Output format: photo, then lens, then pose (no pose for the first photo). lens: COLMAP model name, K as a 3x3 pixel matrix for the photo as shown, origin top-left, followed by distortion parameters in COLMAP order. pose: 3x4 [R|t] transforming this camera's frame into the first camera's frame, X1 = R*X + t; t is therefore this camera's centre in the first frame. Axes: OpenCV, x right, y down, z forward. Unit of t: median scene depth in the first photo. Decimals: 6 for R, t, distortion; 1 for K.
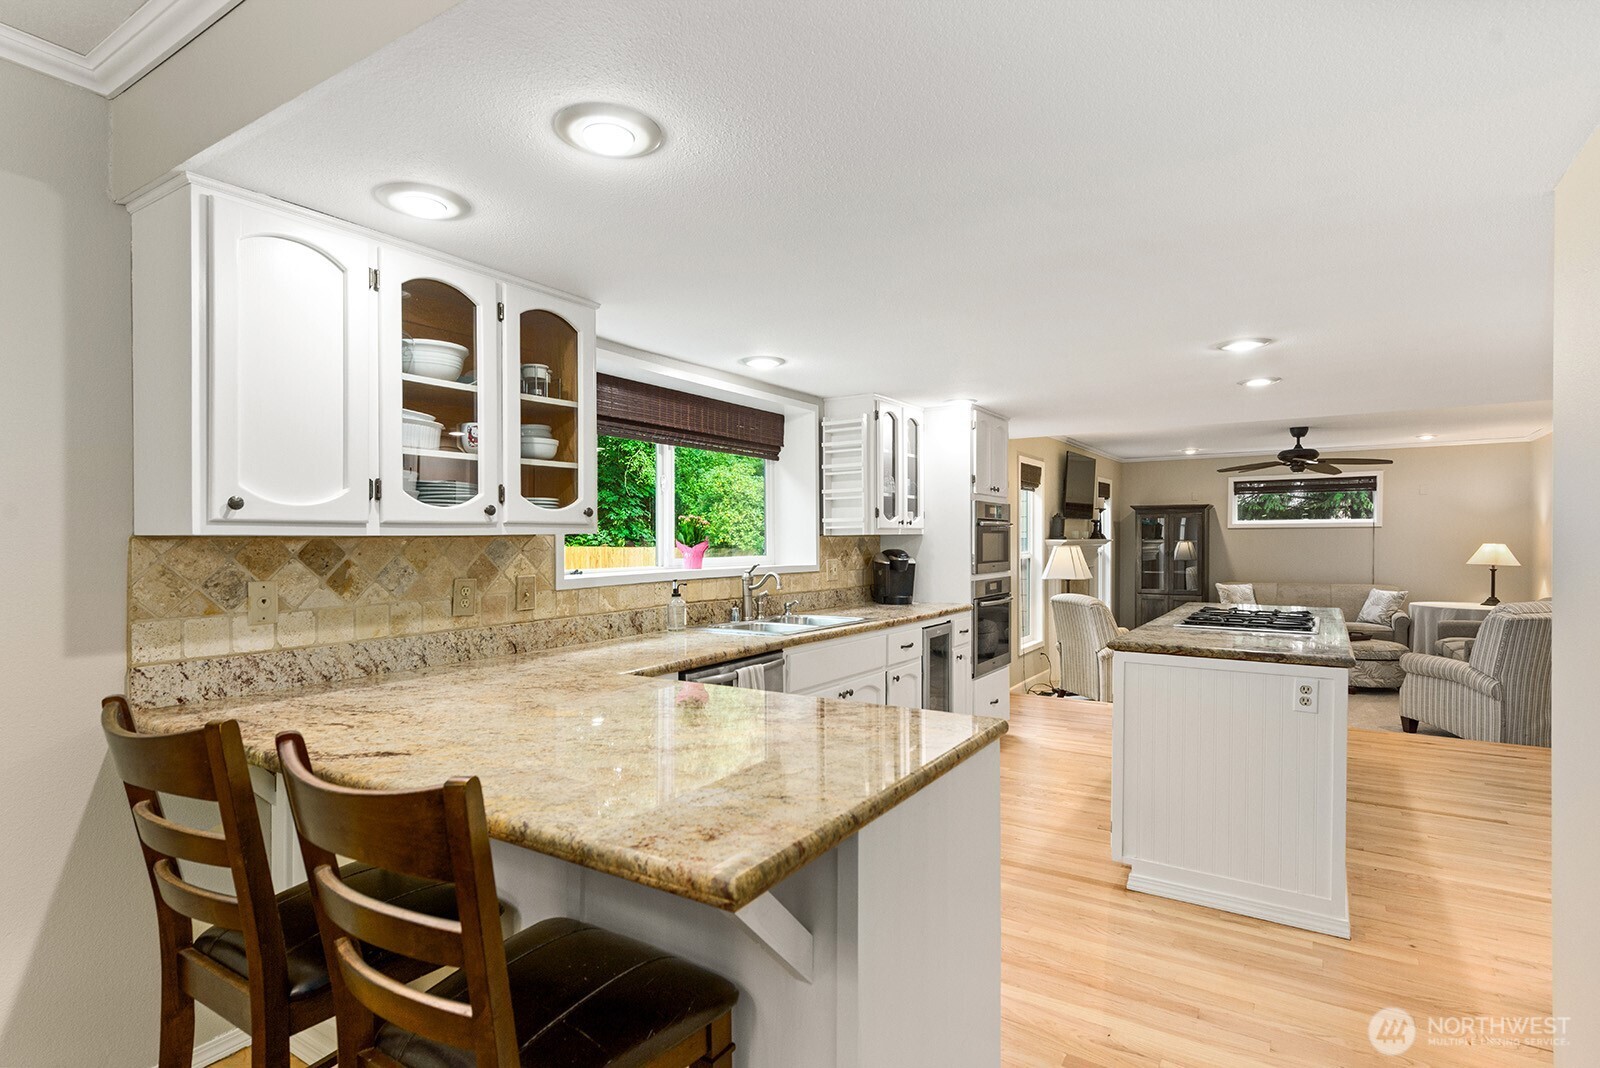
lens RADIAL K [[806.5, 0, 800.0], [0, 806.5, 534.0], [0, 0, 1]] dist [0.012423, -0.000002]
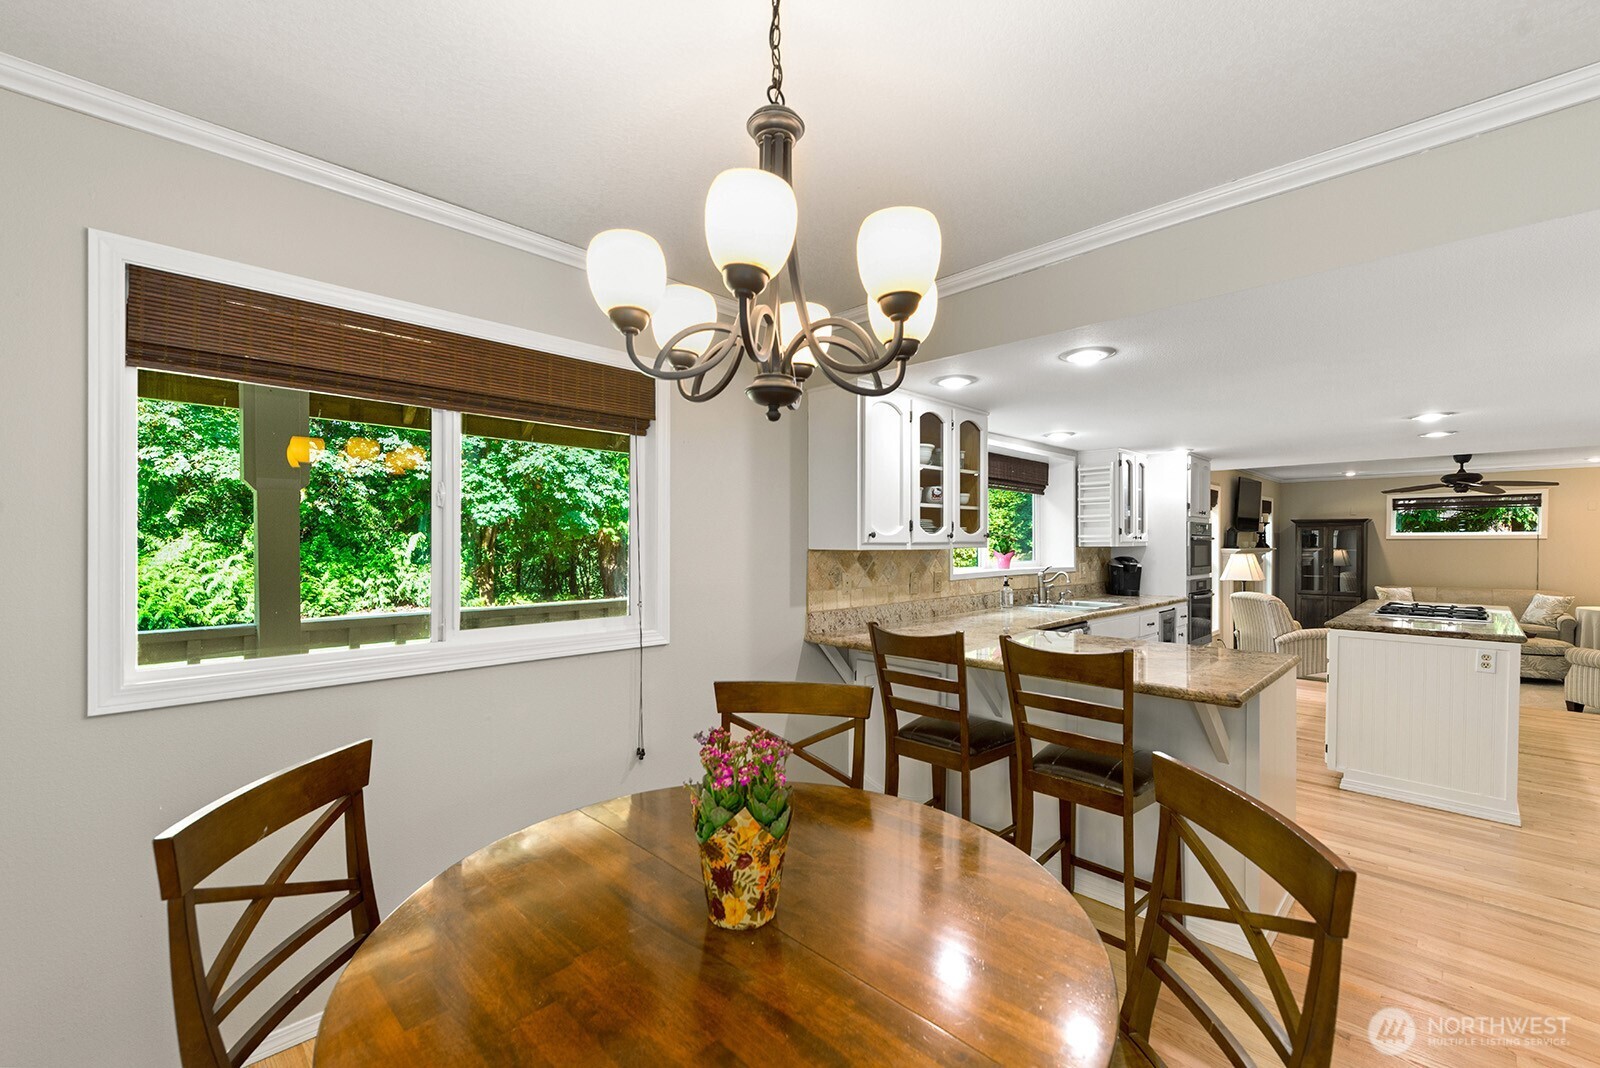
lens RADIAL K [[666.3, 0, 797.8], [0, 666.3, 538.4], [0, 0, 1]] dist [0.000414, -0.000408]
pose [[0.975692, 0.004219, -0.219106, -0.191197], [-0.004337, 0.999991, -0.000058, -0.010342], [0.219104, 0.001007, 0.975701, -0.261610]]
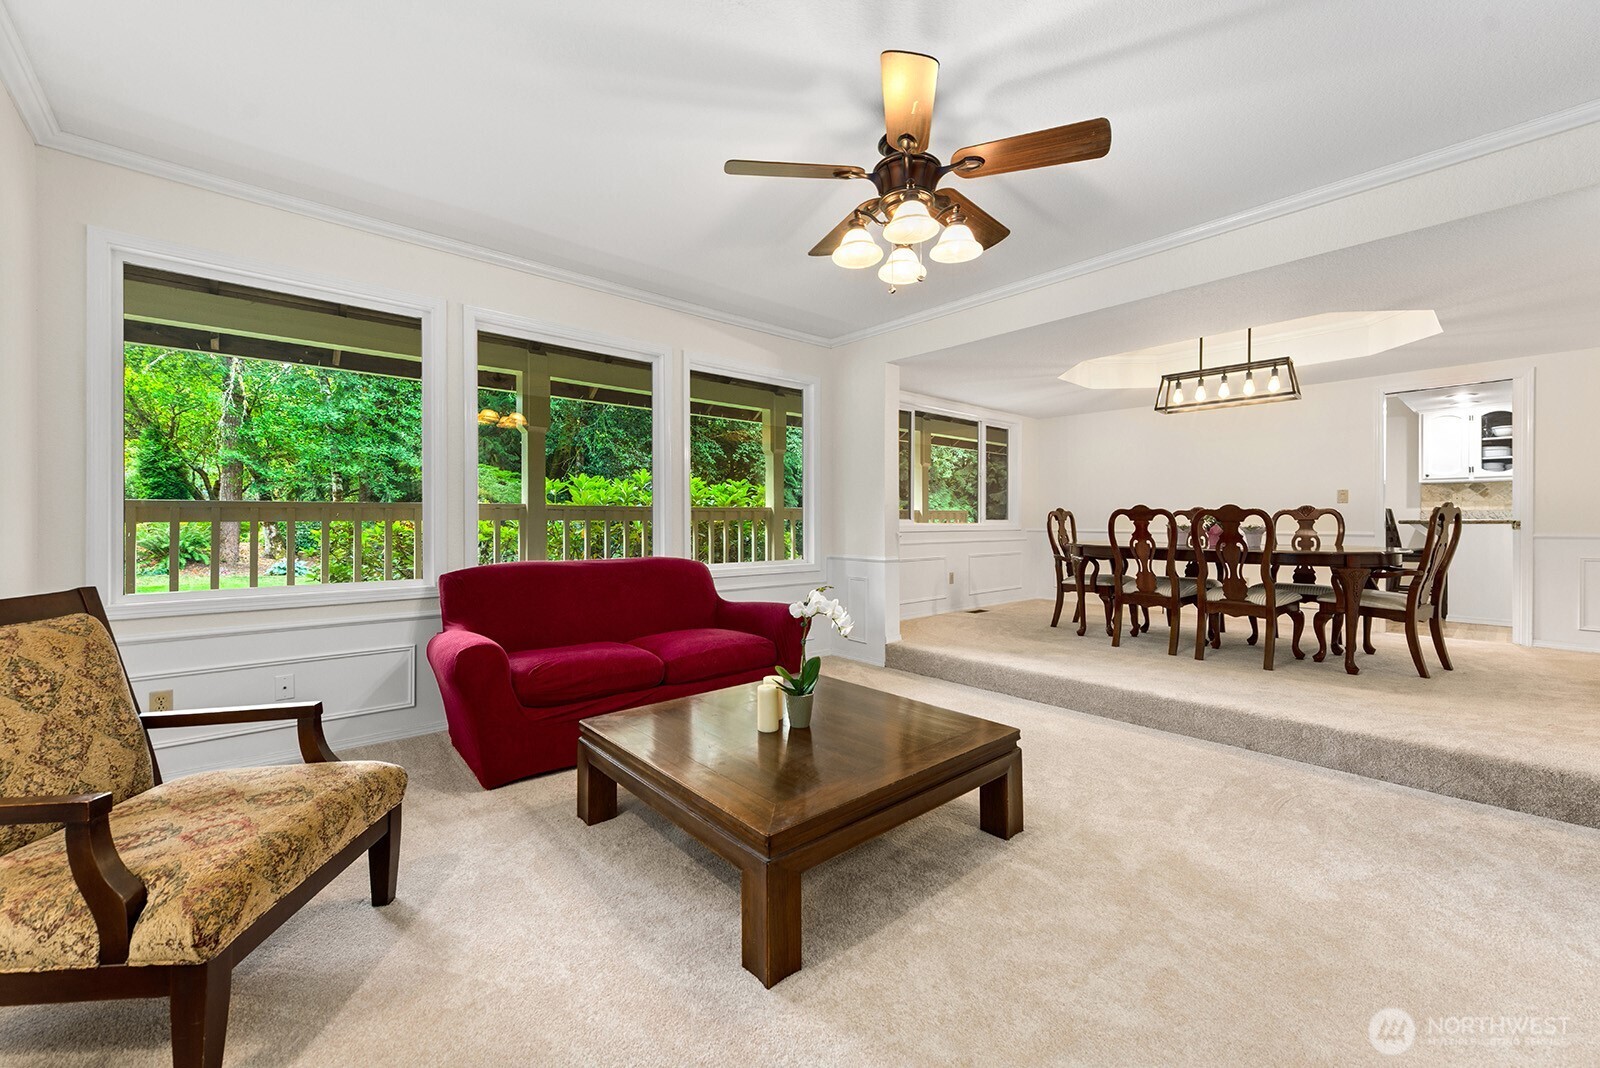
lens RADIAL K [[629.8, 0, 800.4], [0, 629.8, 525.0], [0, 0, 1]] dist [0.000293, 0.000007]
pose [[-0.281942, 0.004137, -0.959423, 1.509455], [0.002824, 0.999990, 0.003482, 0.088755], [0.959427, -0.001727, -0.281951, -0.585196]]
